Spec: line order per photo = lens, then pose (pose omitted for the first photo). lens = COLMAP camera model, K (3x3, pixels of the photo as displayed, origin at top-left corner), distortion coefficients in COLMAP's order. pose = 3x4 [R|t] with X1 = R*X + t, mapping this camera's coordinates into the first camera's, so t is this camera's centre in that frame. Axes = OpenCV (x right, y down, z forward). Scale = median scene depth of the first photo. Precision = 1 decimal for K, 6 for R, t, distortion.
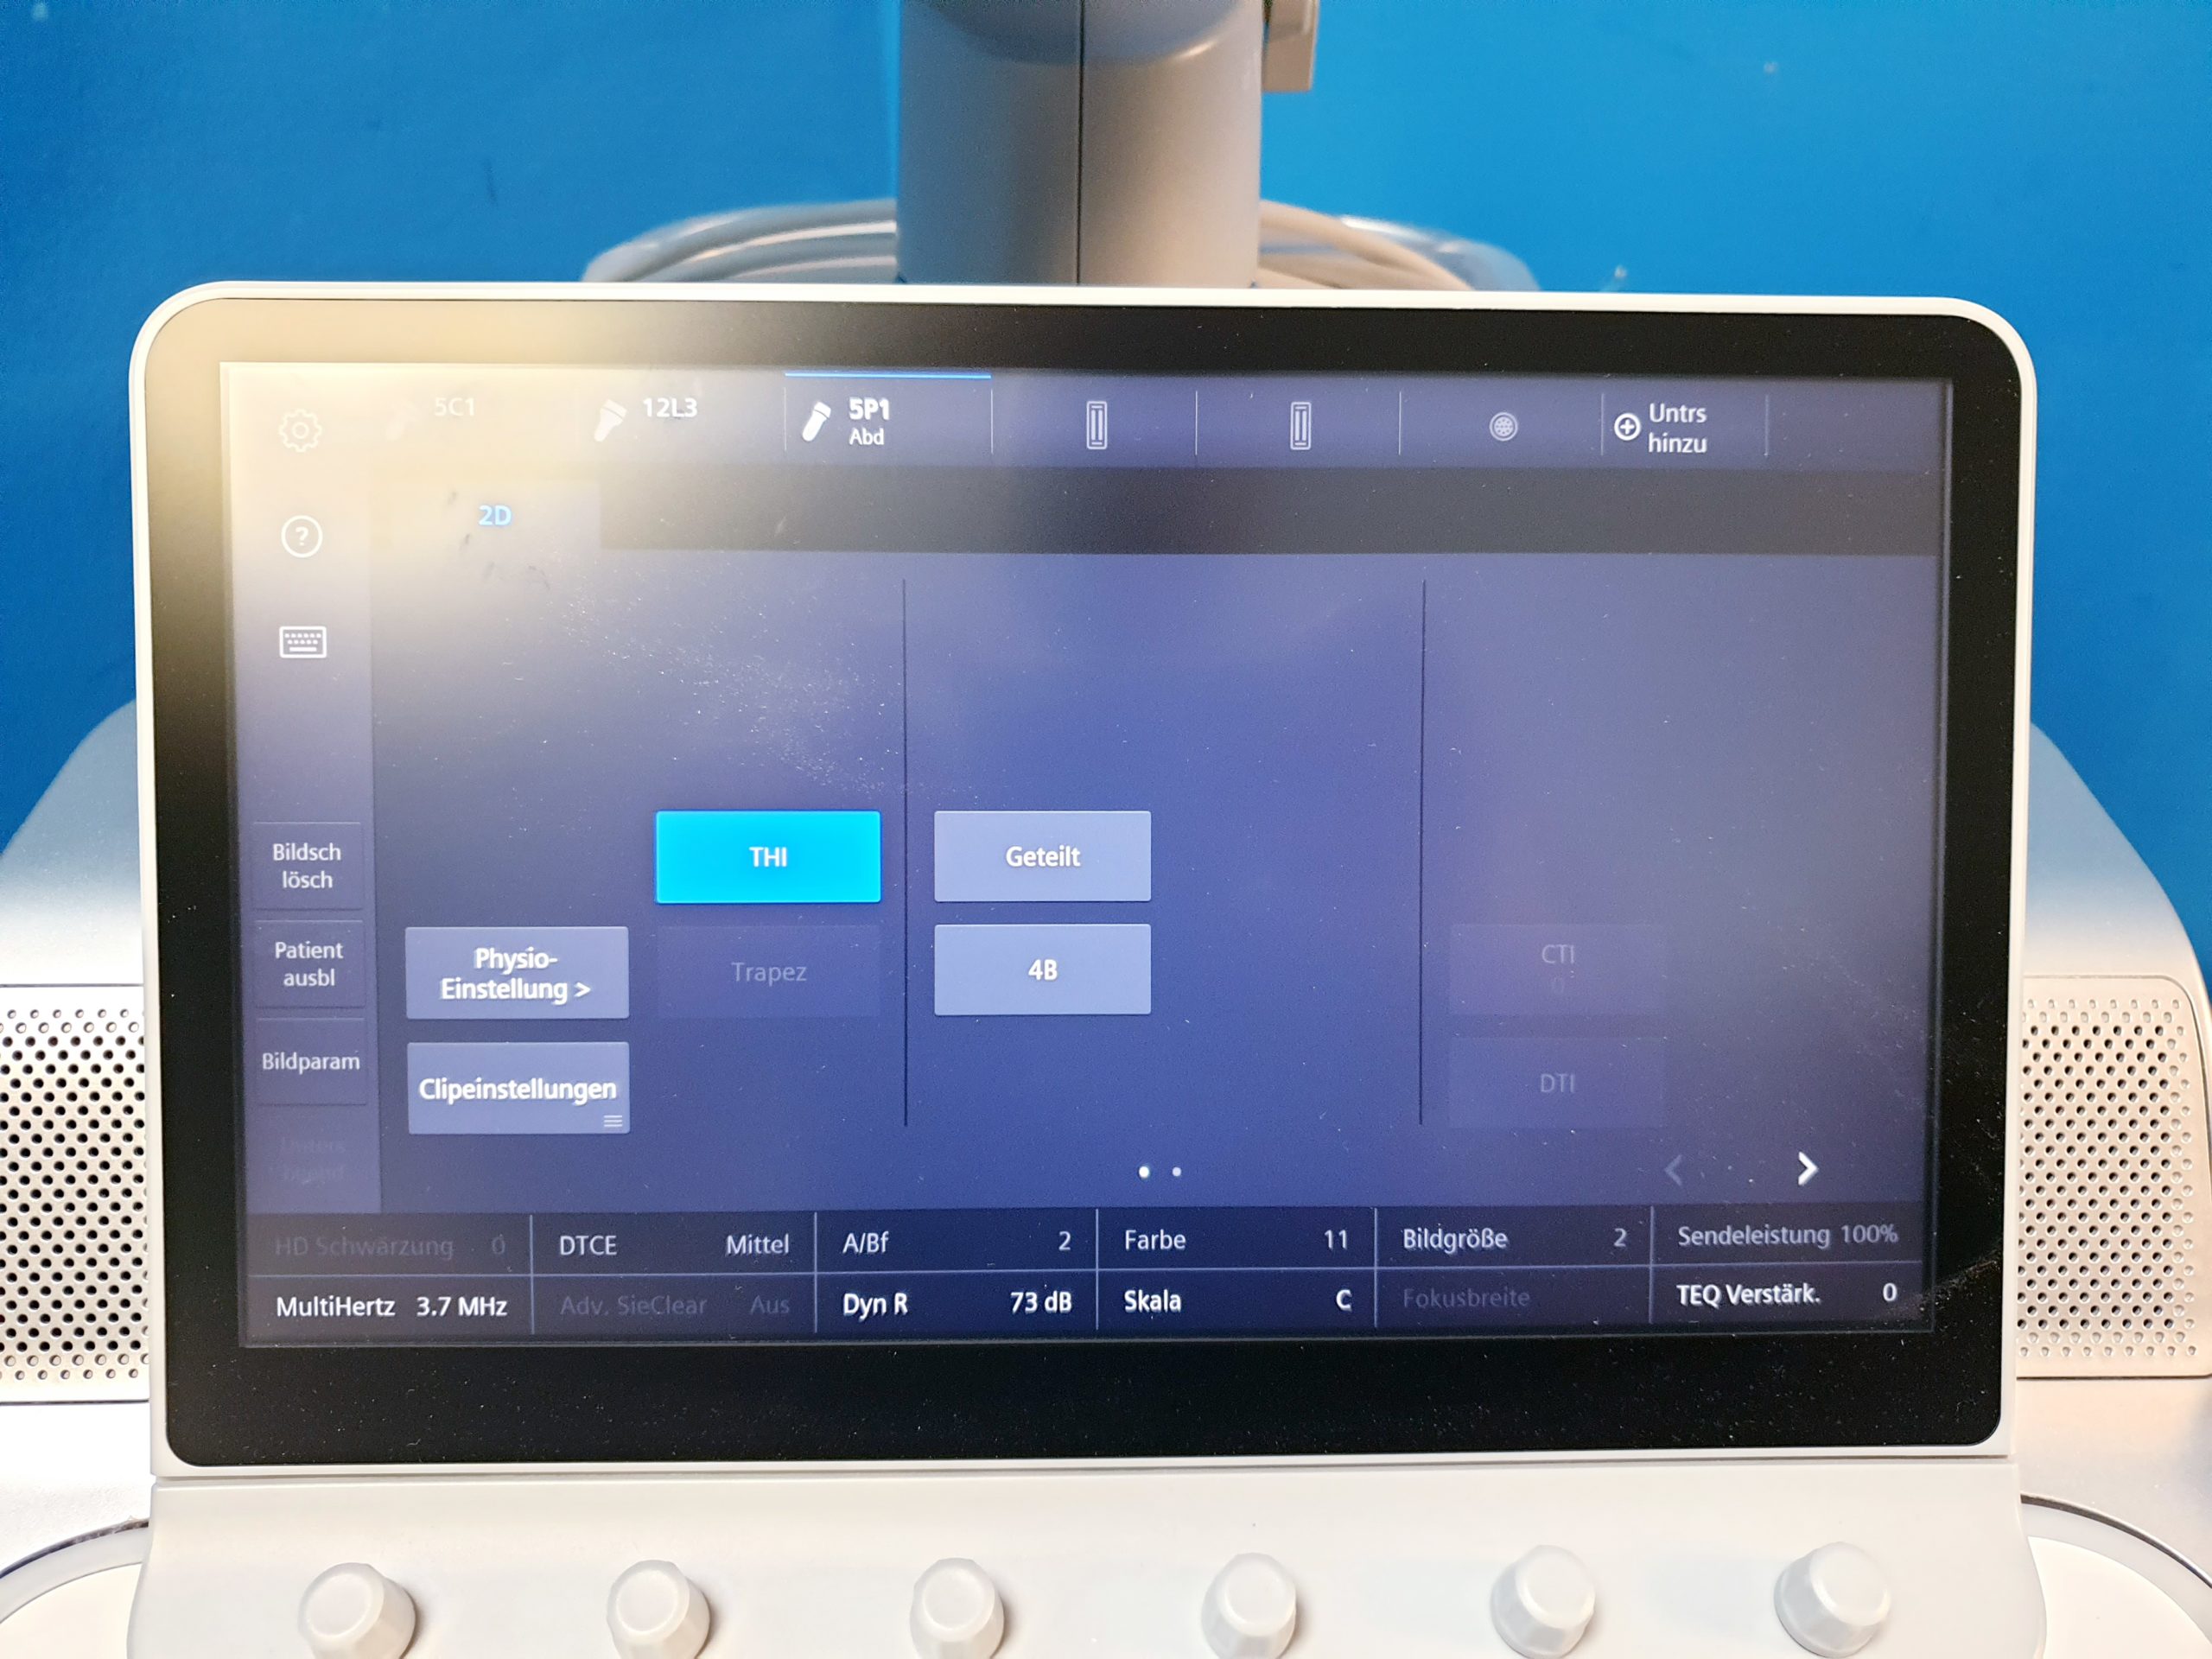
lens RADIAL K [[1703.4, 0, 1092.2], [0, 1703.4, 838.5], [0, 0, 1]] dist [-0.005588, 0.022399]
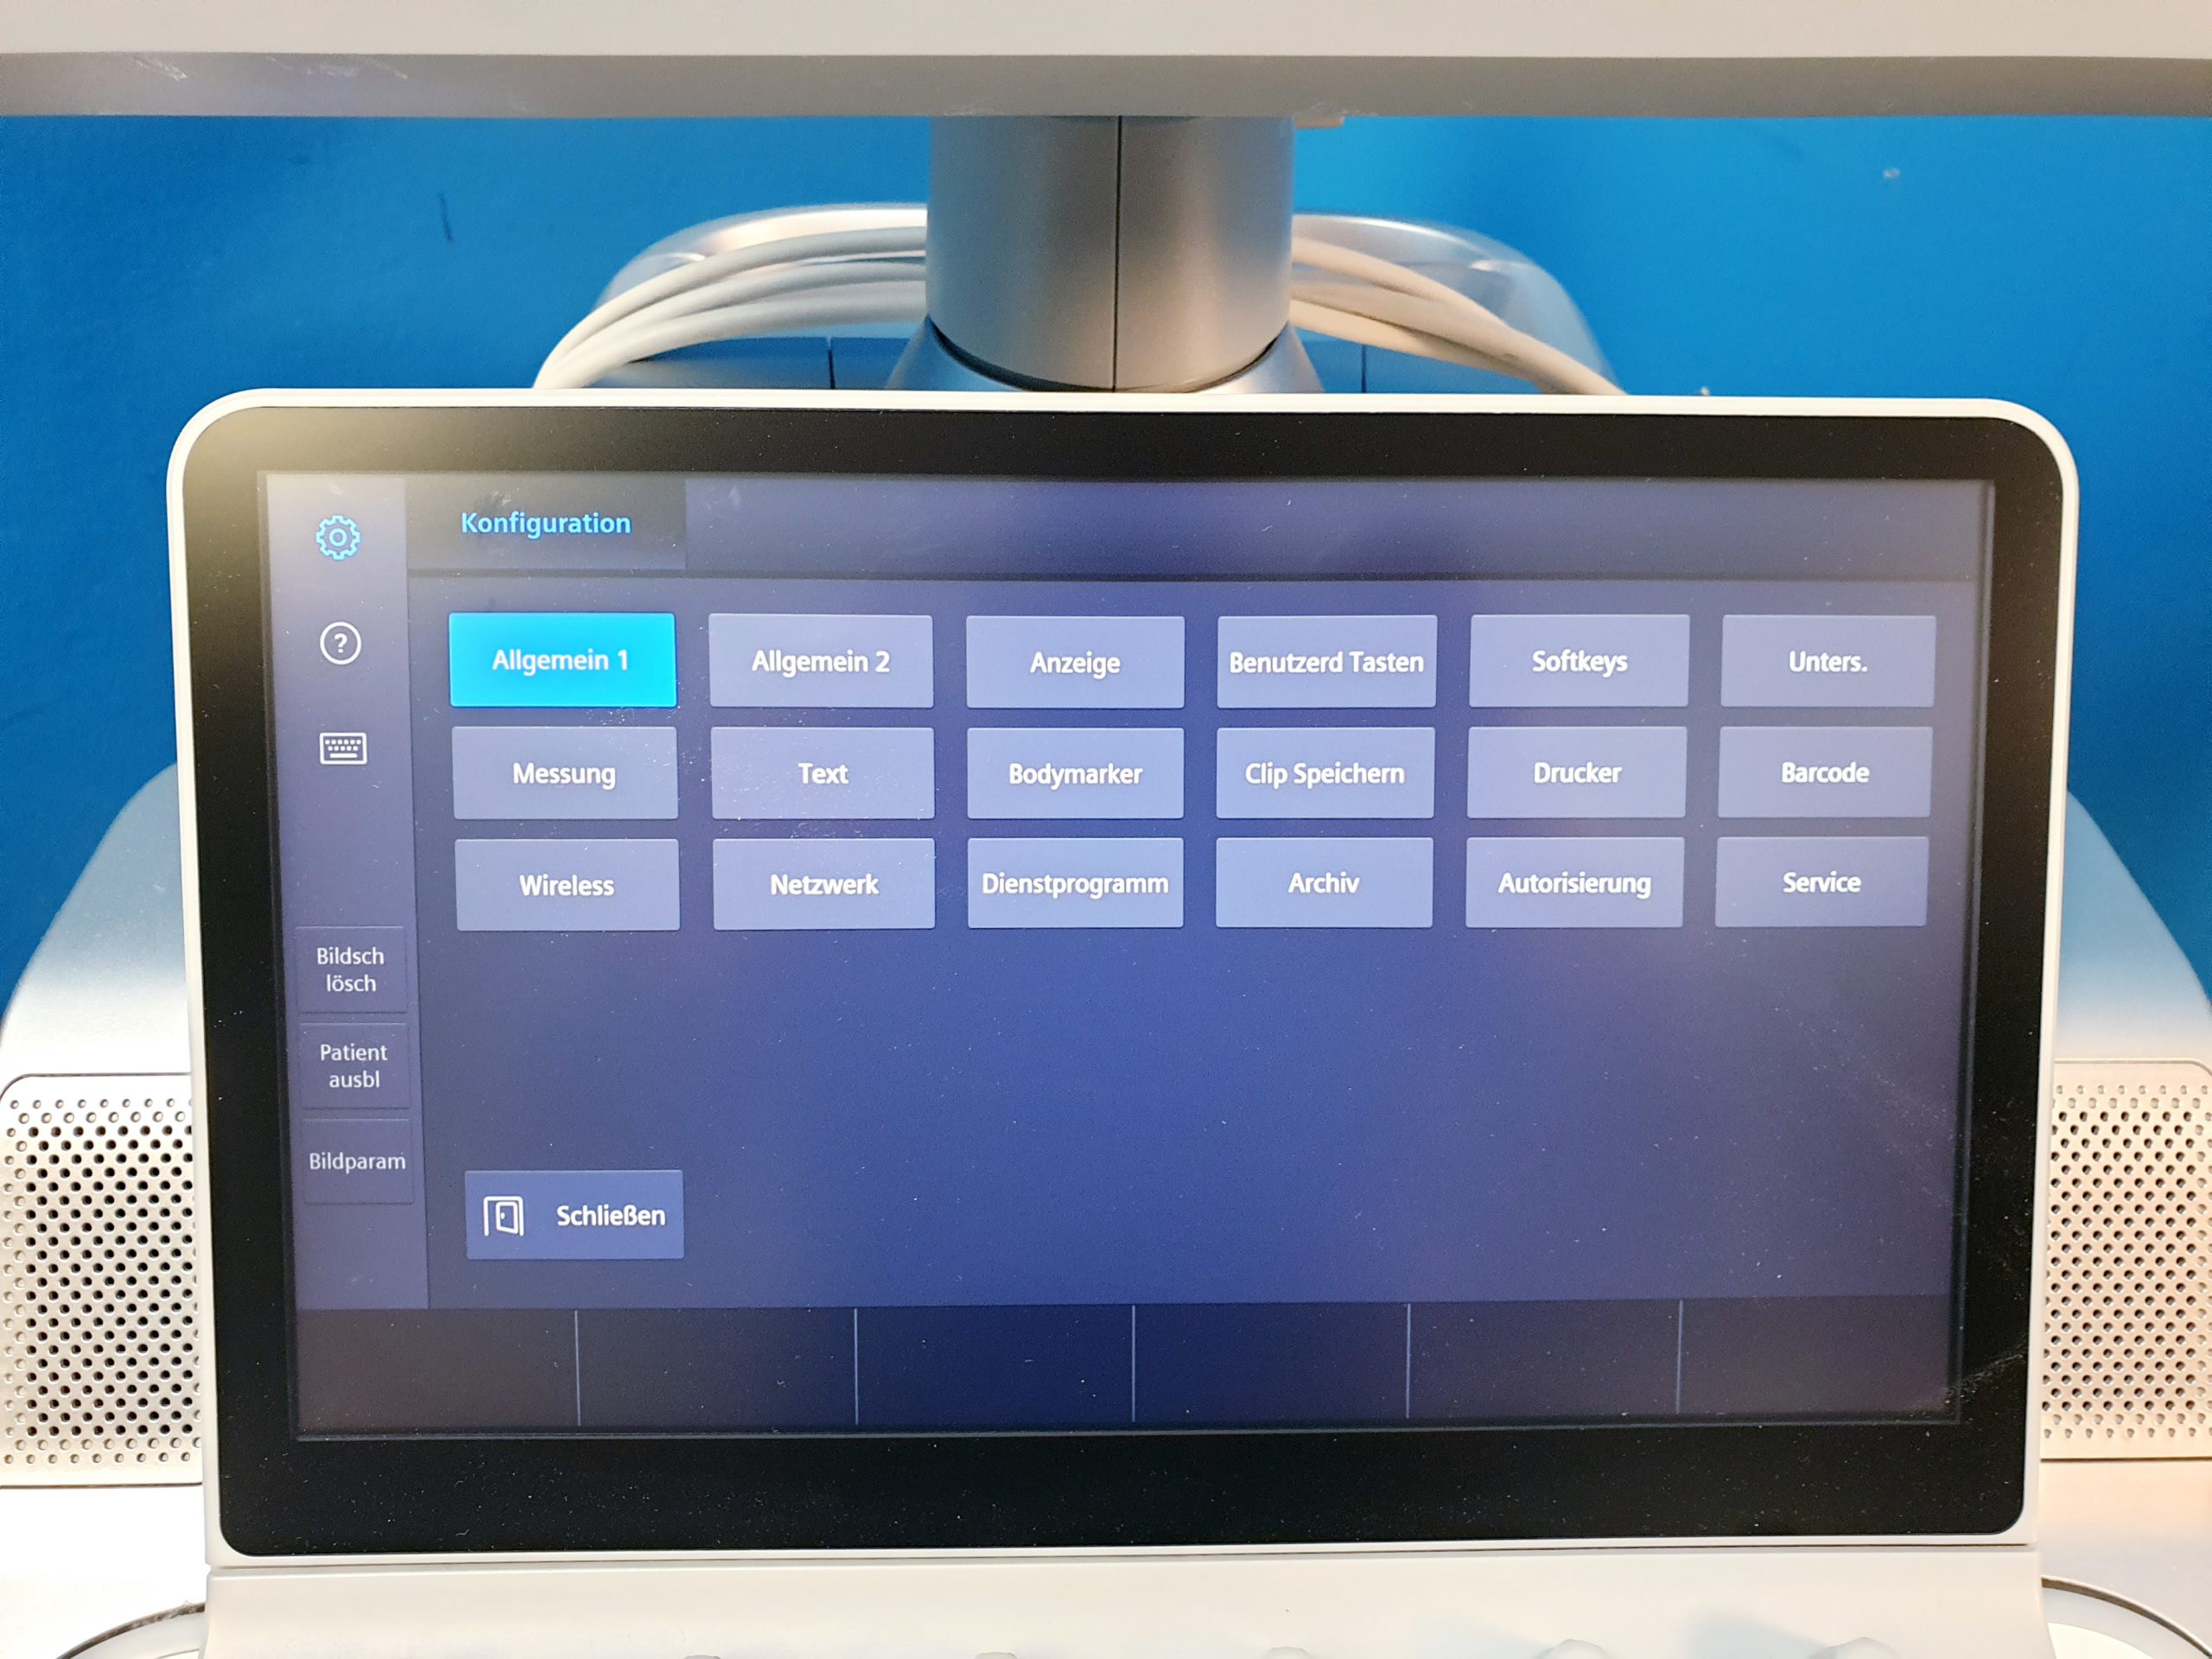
lens RADIAL K [[1691.5, 0, 1106.0], [0, 1691.5, 829.5], [0, 0, 1]] dist [0.016250, -0.004364]
pose [[0.999993, 0.000948, -0.003675, -0.009913], [-0.000820, 0.999403, 0.034529, -0.099486], [0.003706, -0.034526, 0.999397, 0.000036]]
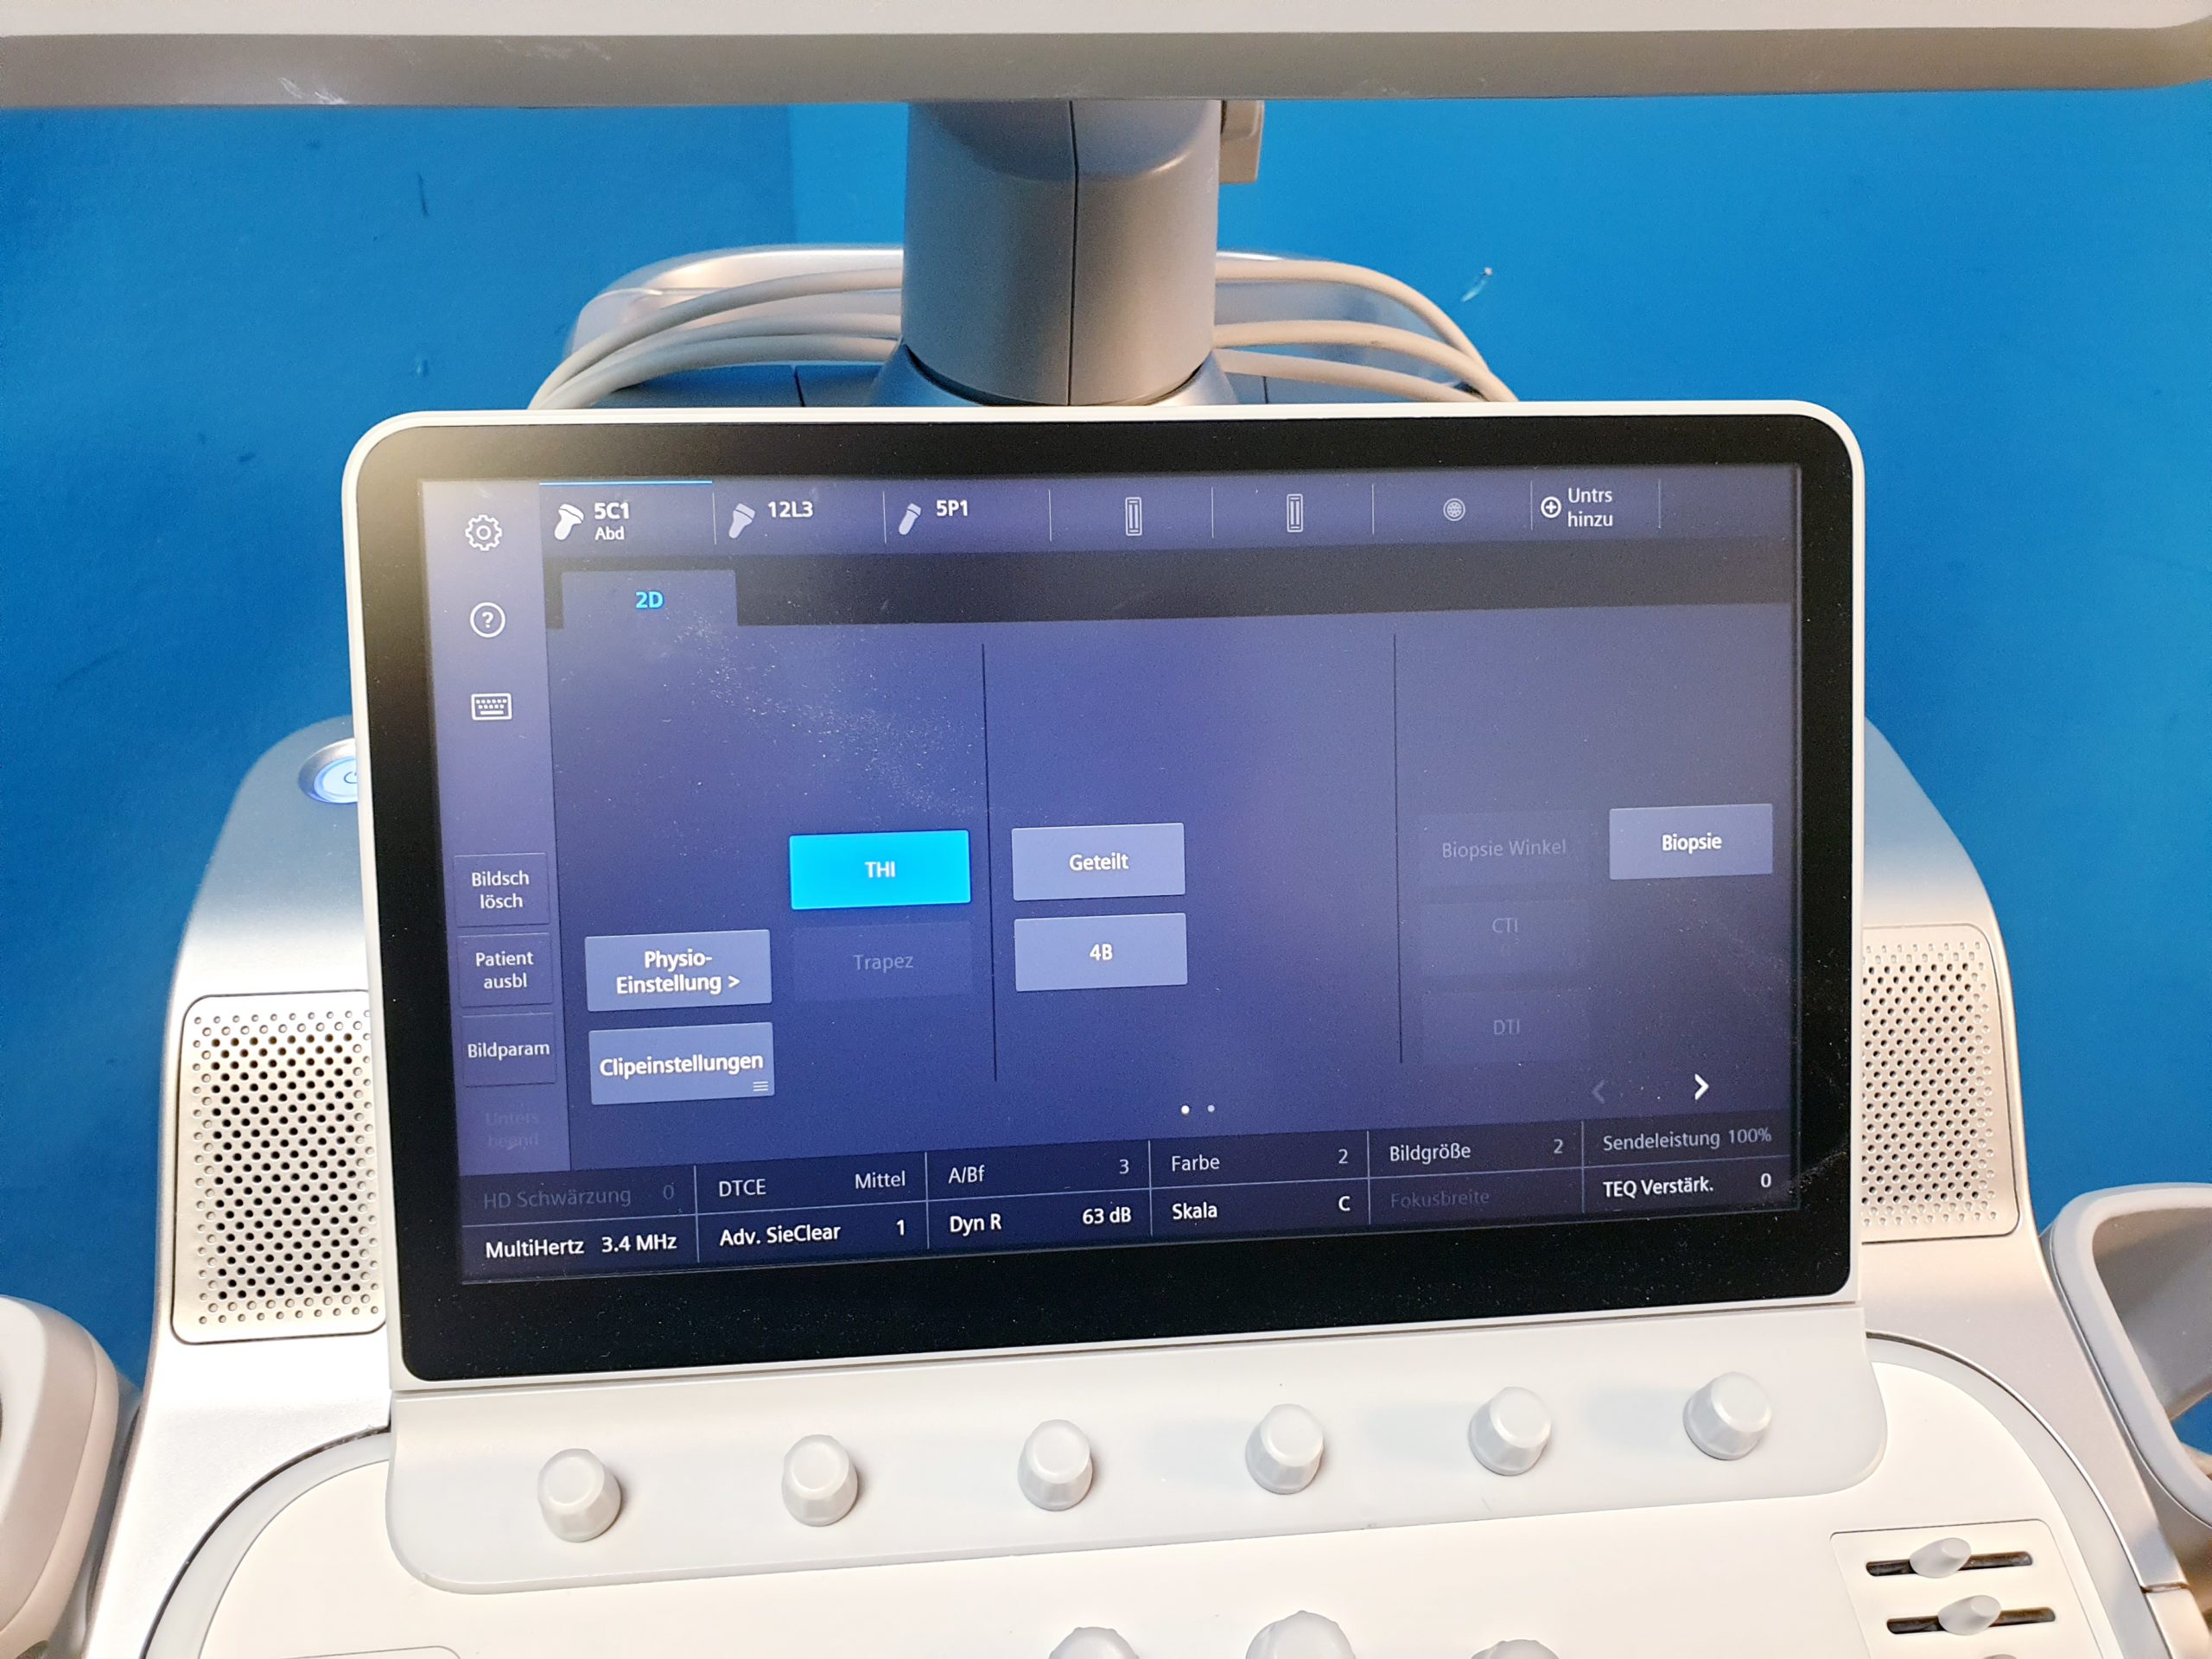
lens RADIAL K [[1651.1, 0, 1081.1], [0, 1651.1, 833.4], [0, 0, 1]] dist [0.080901, -0.176665]
pose [[0.997435, -0.031015, 0.064511, -0.118872], [0.029298, 0.999195, 0.027391, -0.043775], [-0.065308, -0.025431, 0.997541, -0.210460]]
